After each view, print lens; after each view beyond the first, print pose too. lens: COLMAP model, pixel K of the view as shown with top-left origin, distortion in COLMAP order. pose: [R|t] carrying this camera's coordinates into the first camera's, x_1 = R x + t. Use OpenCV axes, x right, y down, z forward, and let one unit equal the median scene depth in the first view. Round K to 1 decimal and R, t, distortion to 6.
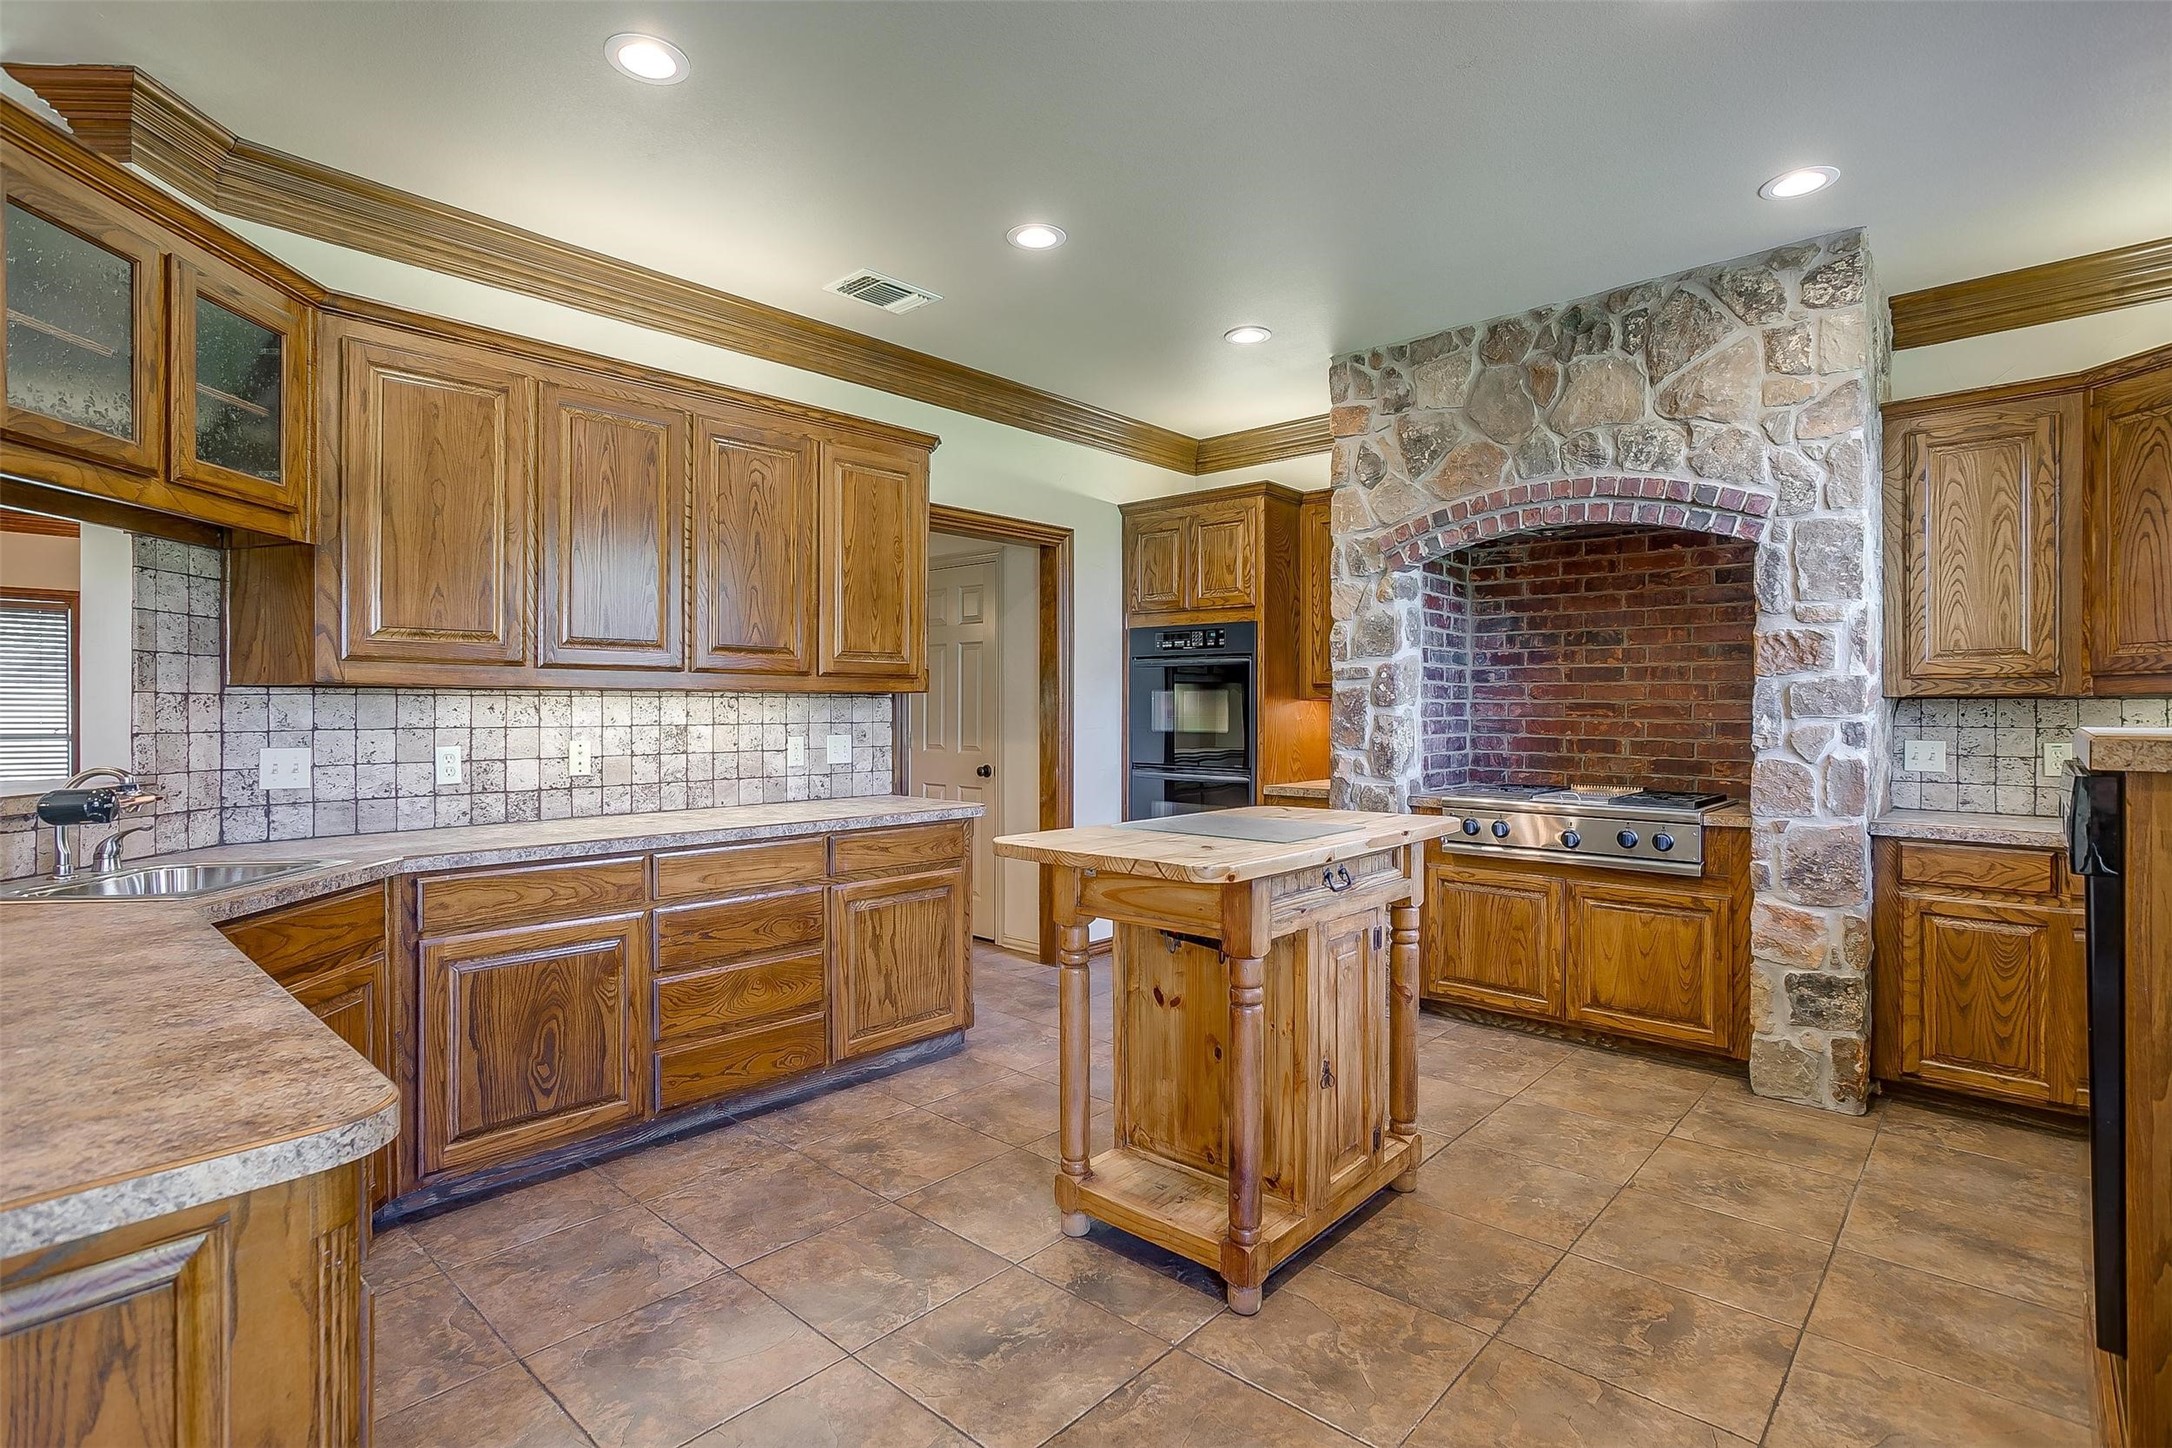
lens RADIAL K [[1049.0, 0, 1078.2], [0, 1049.0, 709.0], [0, 0, 1]] dist [-0.034426, 0.020470]
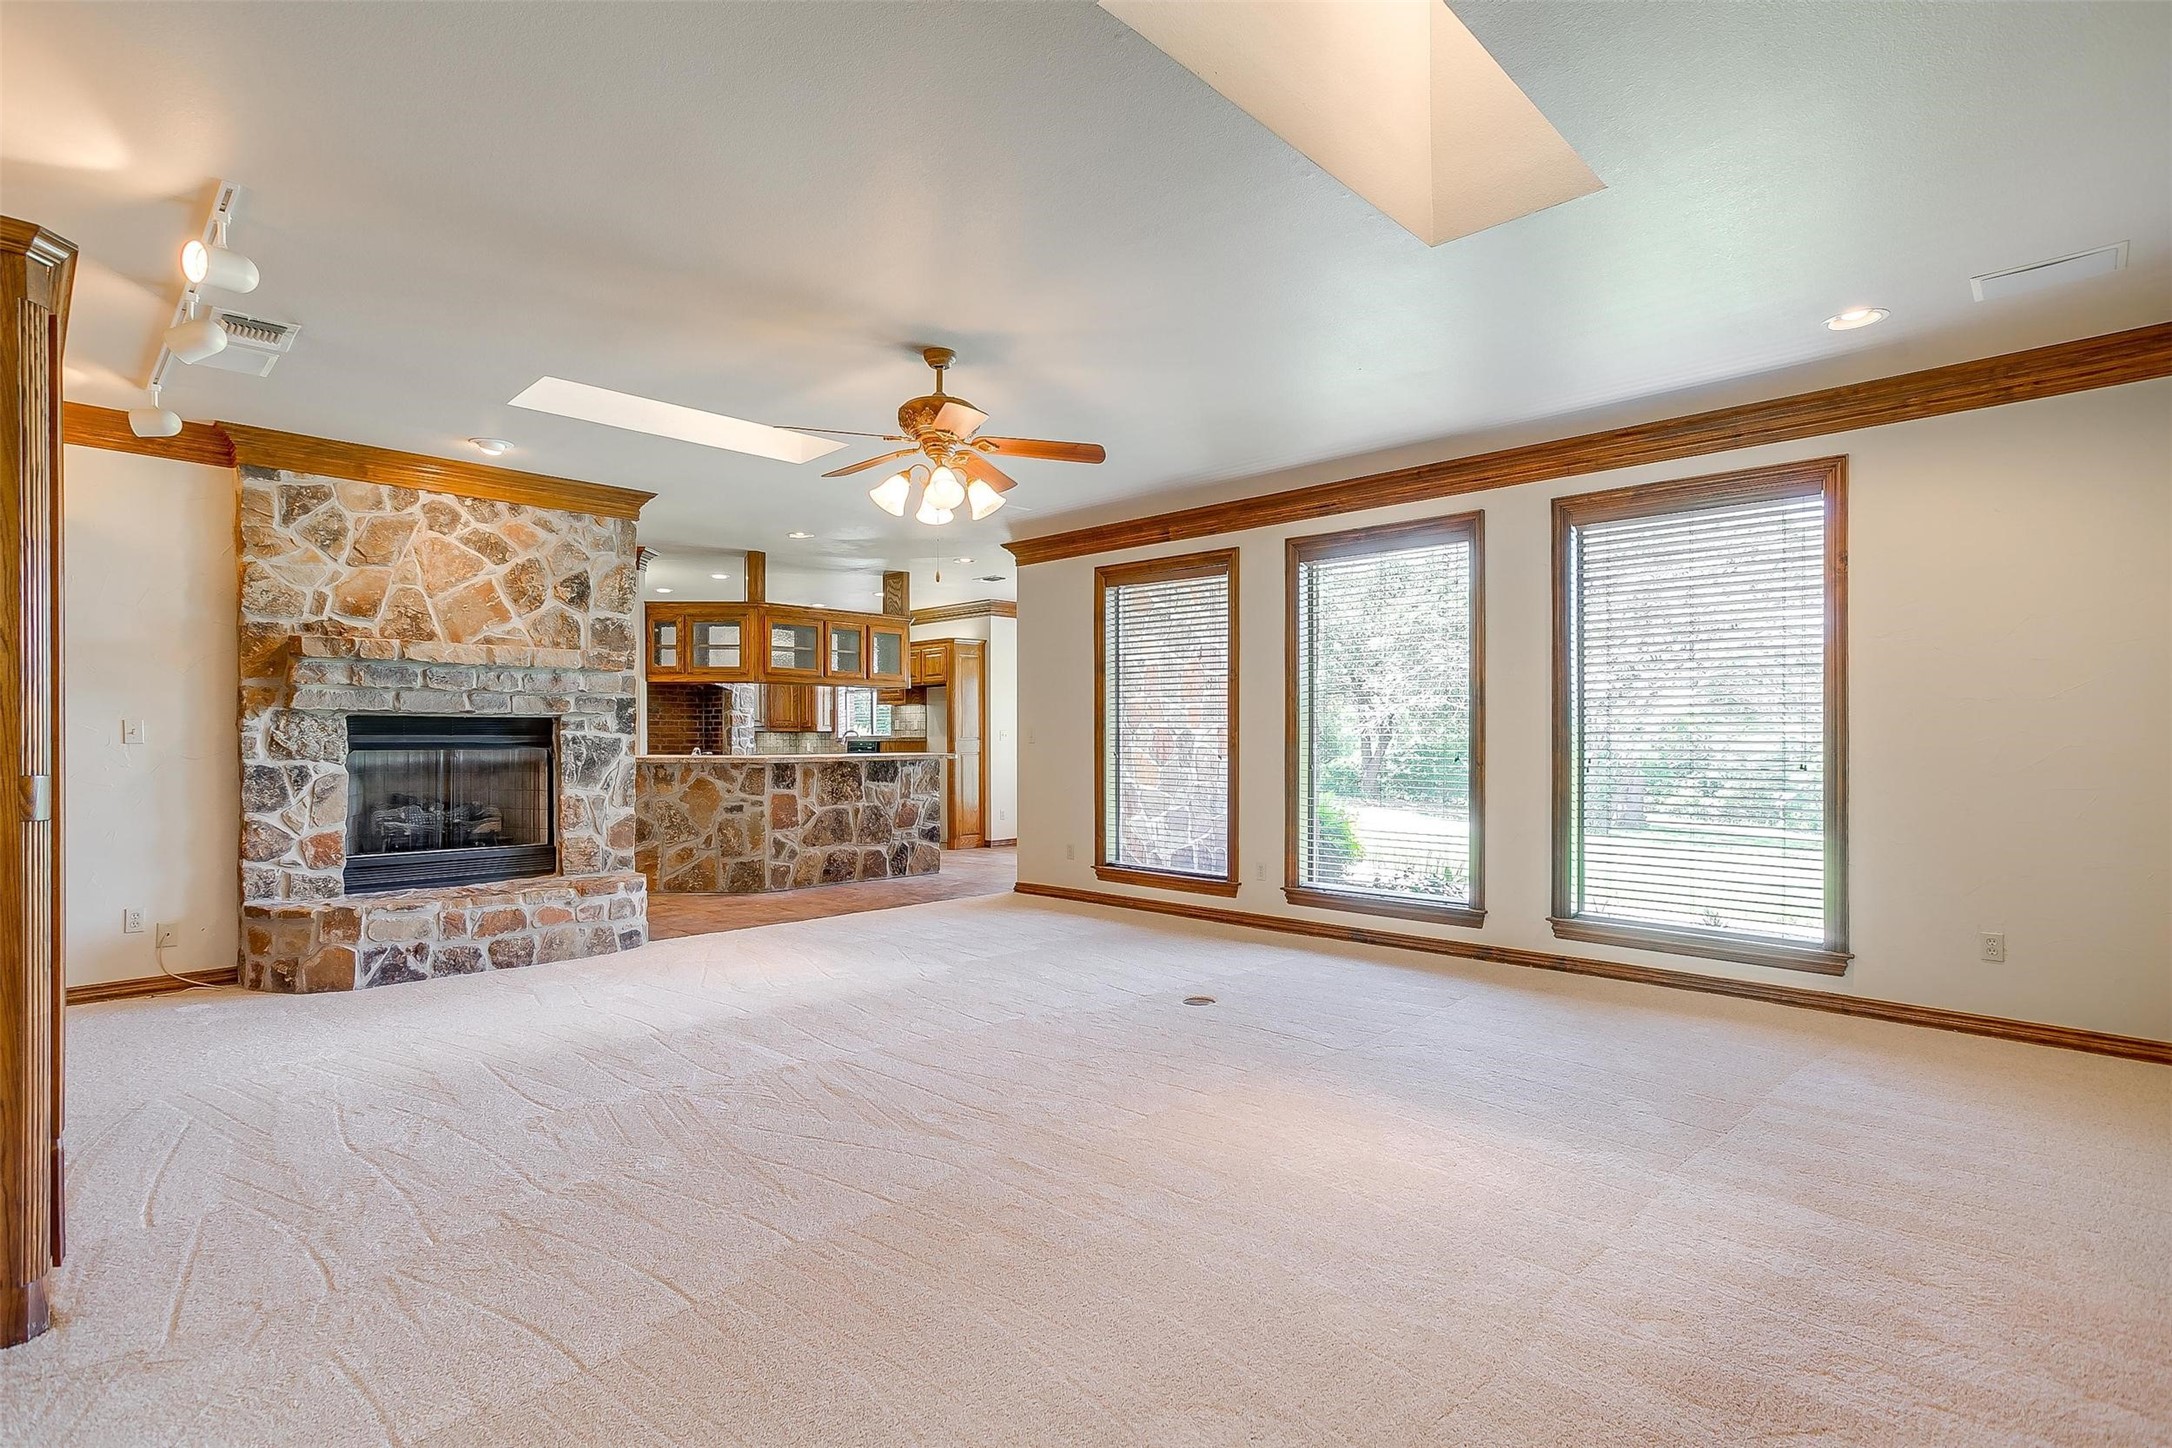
lens RADIAL K [[1049.0, 0, 1074.1], [0, 1049.0, 737.1], [0, 0, 1]] dist [-0.034426, 0.020470]
pose [[0.033187, -0.000437, 0.999449, -2.926964], [0.003203, 0.999995, 0.000331, 0.010125], [-0.999444, 0.003190, 0.033189, -0.355959]]
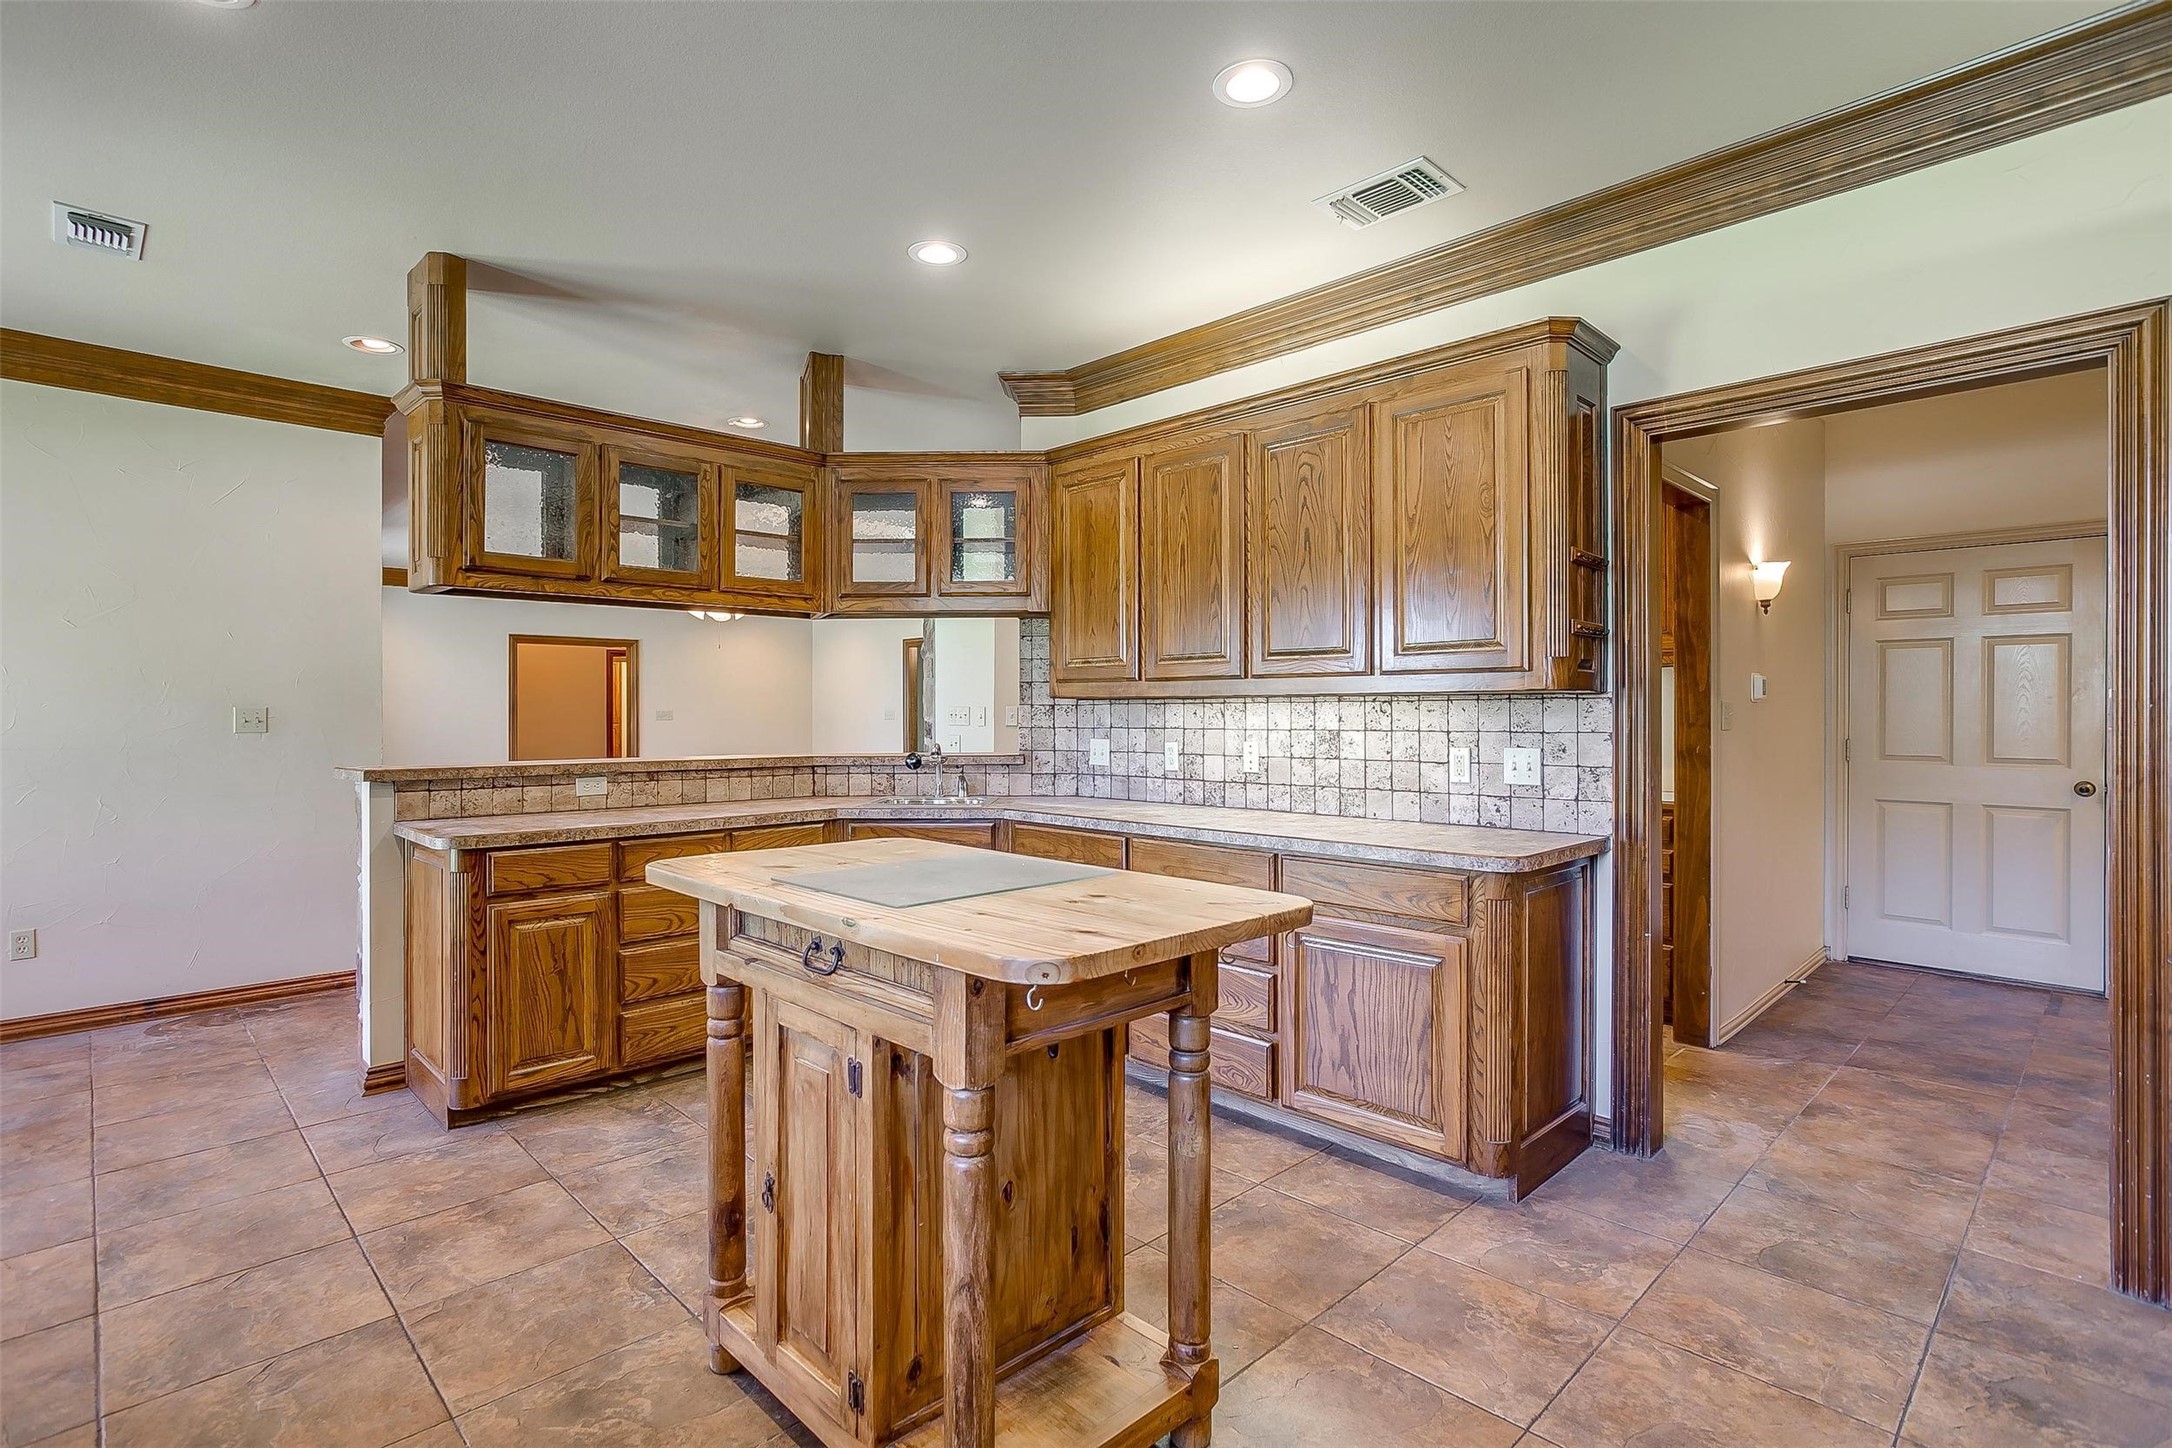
lens RADIAL K [[1049.0, 0, 1056.8], [0, 1049.0, 712.3], [0, 0, 1]] dist [-0.034426, 0.020470]
pose [[-0.062423, 0.000129, -0.998050, 0.634758], [0.001413, 0.999999, 0.000041, -0.002039], [0.998049, -0.001408, -0.062423, 0.804903]]
